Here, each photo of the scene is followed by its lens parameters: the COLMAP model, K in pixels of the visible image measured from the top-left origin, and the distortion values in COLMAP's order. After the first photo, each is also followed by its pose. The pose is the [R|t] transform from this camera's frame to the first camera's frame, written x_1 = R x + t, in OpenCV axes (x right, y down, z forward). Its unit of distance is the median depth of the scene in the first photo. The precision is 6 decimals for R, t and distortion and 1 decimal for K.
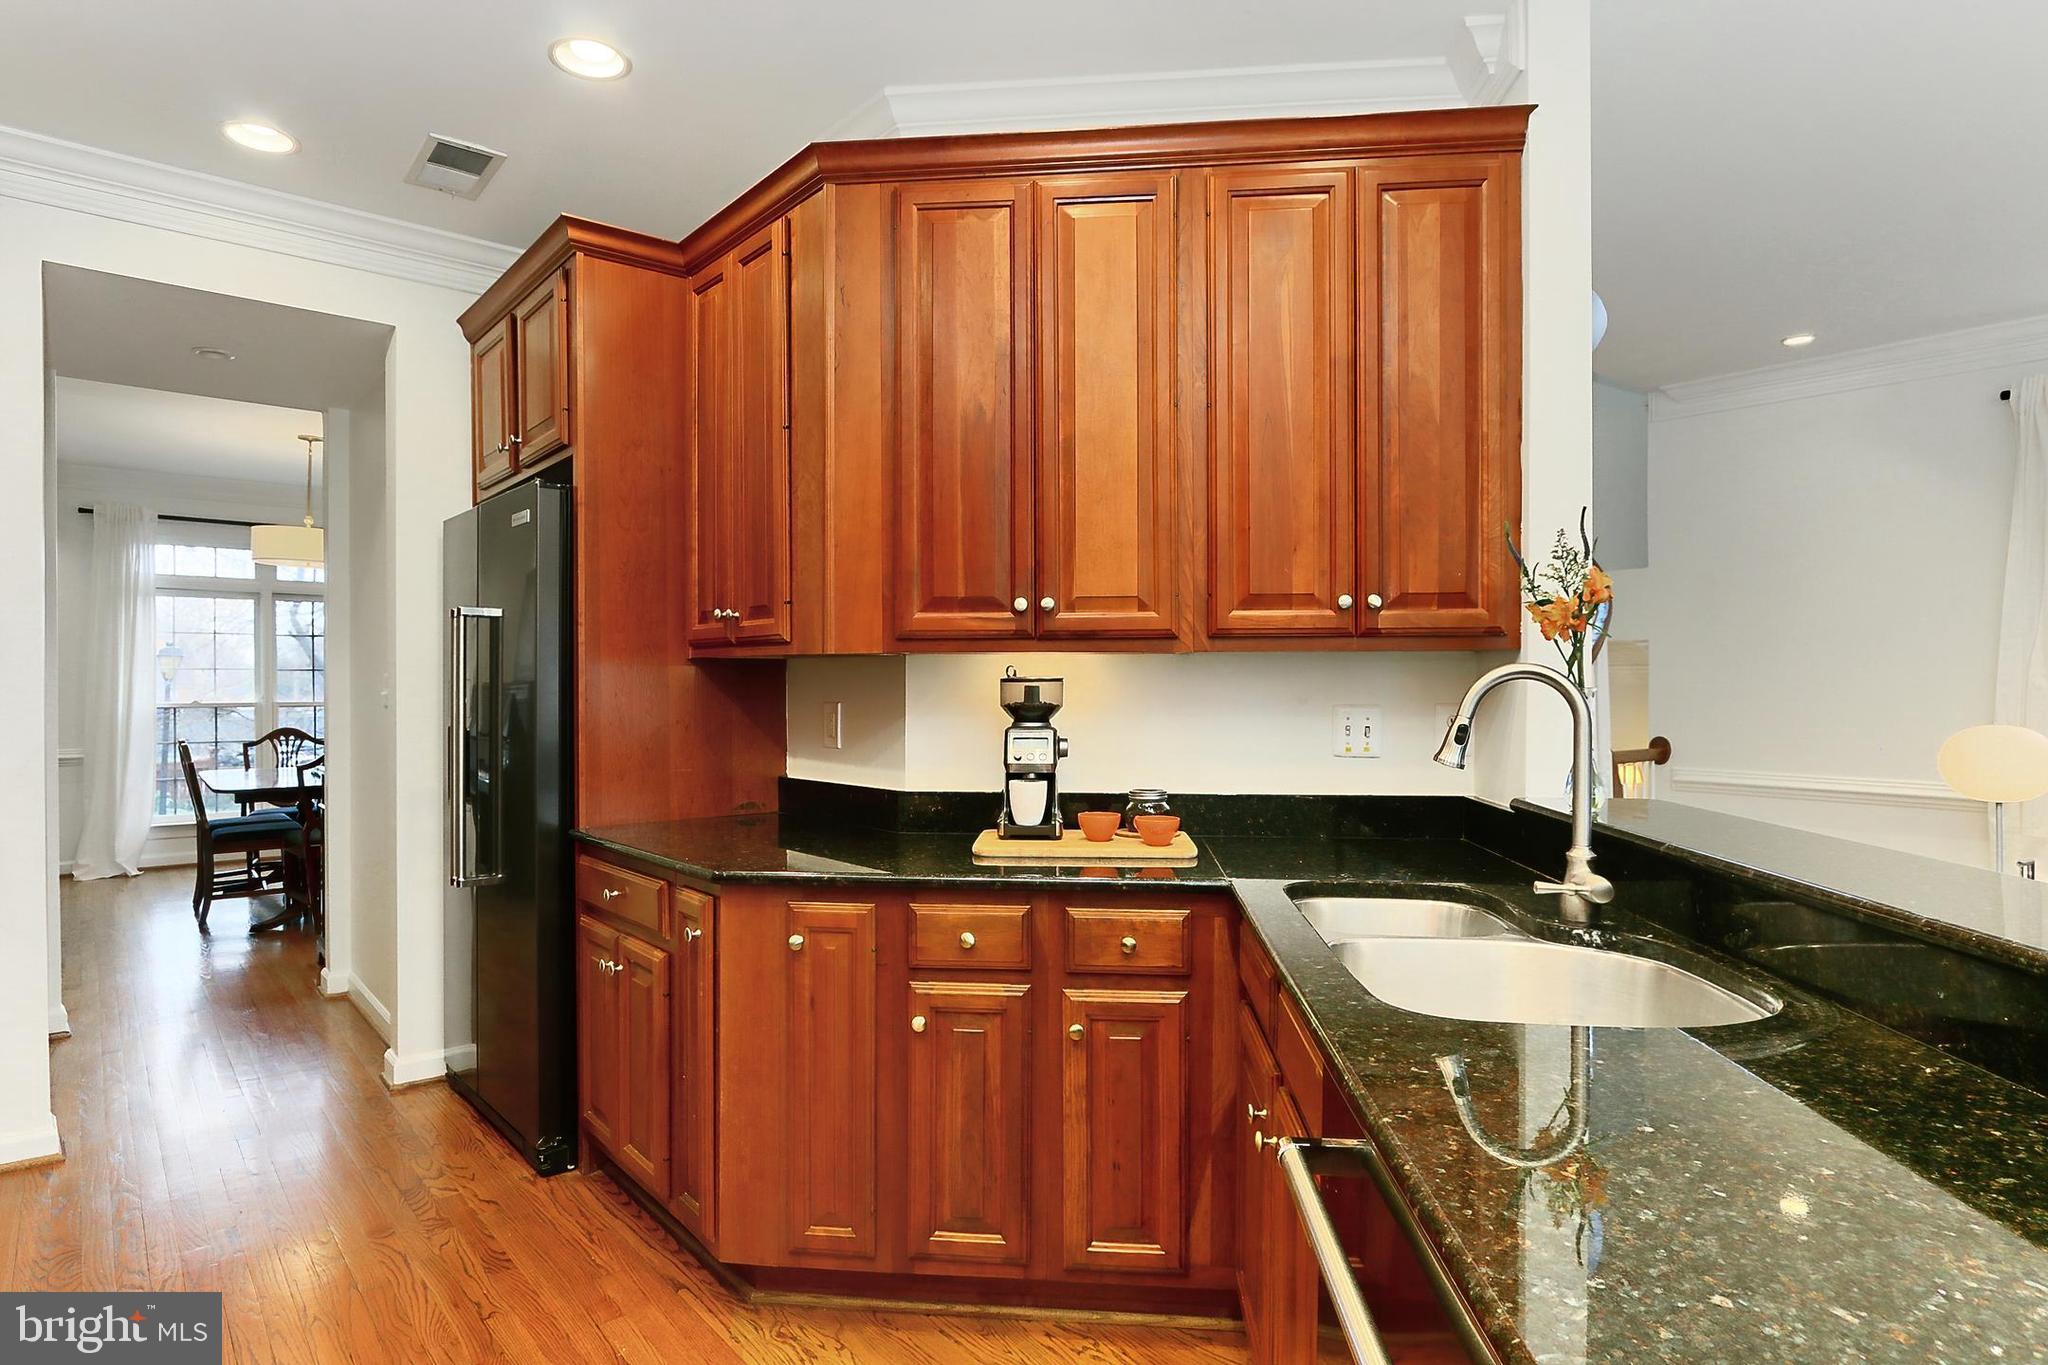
lens RADIAL K [[1089.5, 0, 1024.0], [0, 1089.5, 682.5], [0, 0, 1]] dist [-0.004377, -0.000065]
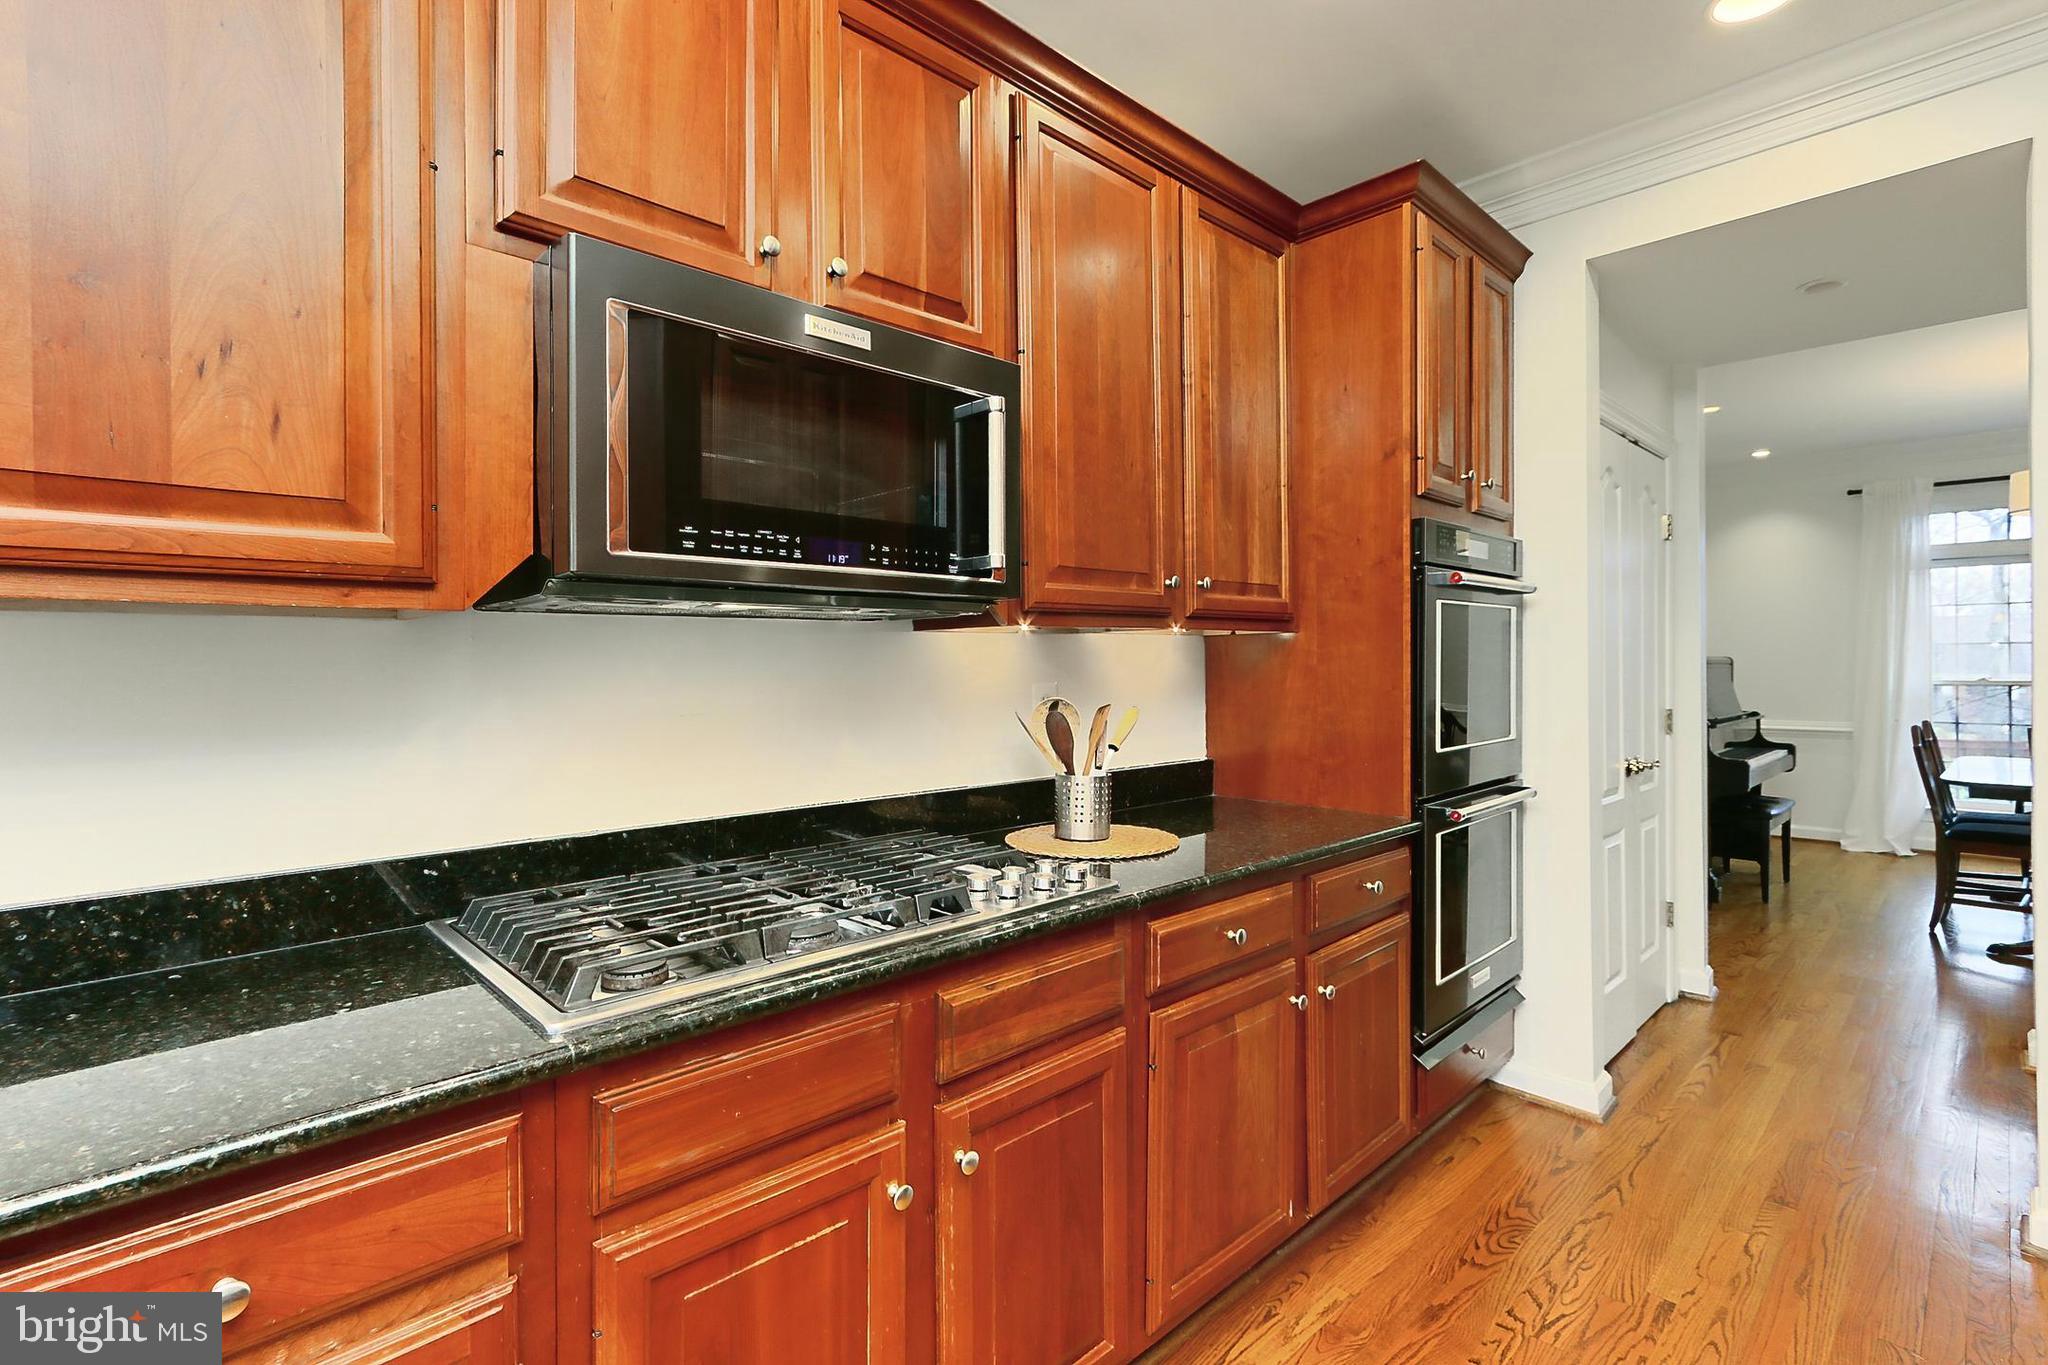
lens RADIAL K [[960.0, 0, 1018.2], [0, 960.0, 666.8], [0, 0, 1]] dist [-0.021704, 0.013953]
pose [[0.052297, 0.000875, -0.998631, -0.009943], [0.007724, 0.999969, 0.001281, 0.000305], [0.998602, -0.007780, 0.052289, 0.418458]]
